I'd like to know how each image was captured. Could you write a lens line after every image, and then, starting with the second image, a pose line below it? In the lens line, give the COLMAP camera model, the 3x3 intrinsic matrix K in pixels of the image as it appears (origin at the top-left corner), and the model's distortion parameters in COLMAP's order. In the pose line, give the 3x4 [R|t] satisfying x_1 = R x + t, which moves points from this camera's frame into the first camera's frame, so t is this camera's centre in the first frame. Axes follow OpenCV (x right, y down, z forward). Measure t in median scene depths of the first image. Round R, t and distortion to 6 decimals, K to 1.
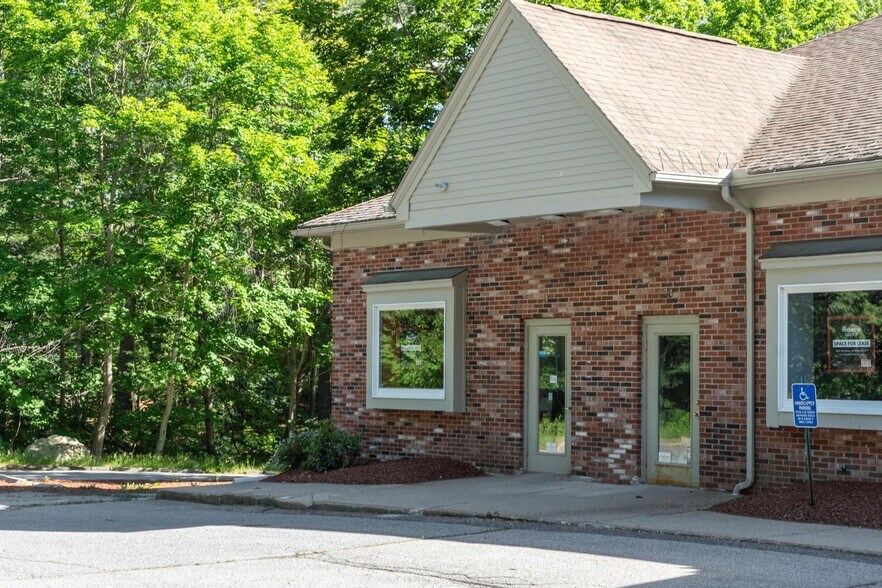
lens RADIAL K [[1476.1, 0, 441.5], [0, 1476.1, 292.7], [0, 0, 1]] dist [0.081911, 0.000000]
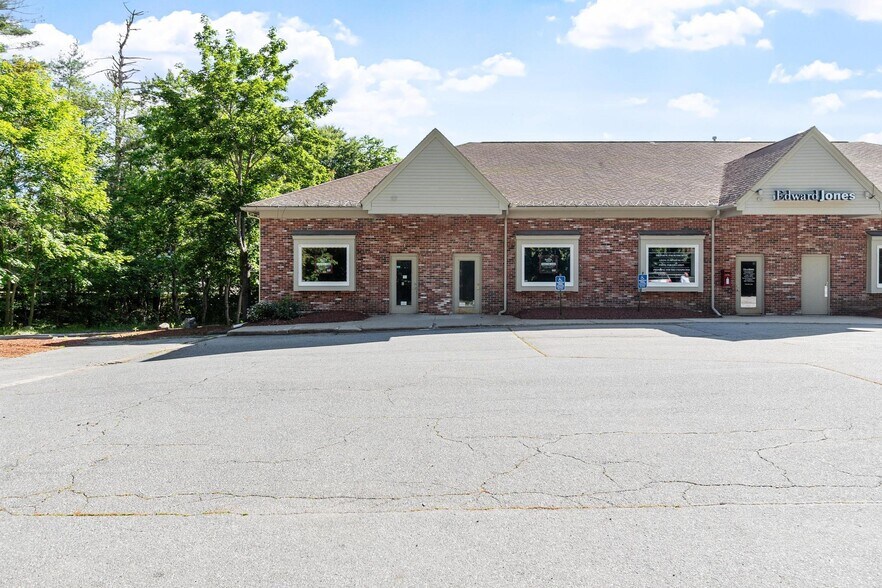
lens RADIAL K [[574.4, 0, 443.4], [0, 574.4, 282.5], [0, 0, 1]] dist [-0.000611, -0.001231]
pose [[0.654894, -0.014352, 0.755584, -0.652877], [-0.035026, 0.998169, 0.049319, 0.016951], [-0.754908, -0.058764, 0.653192, 0.302627]]
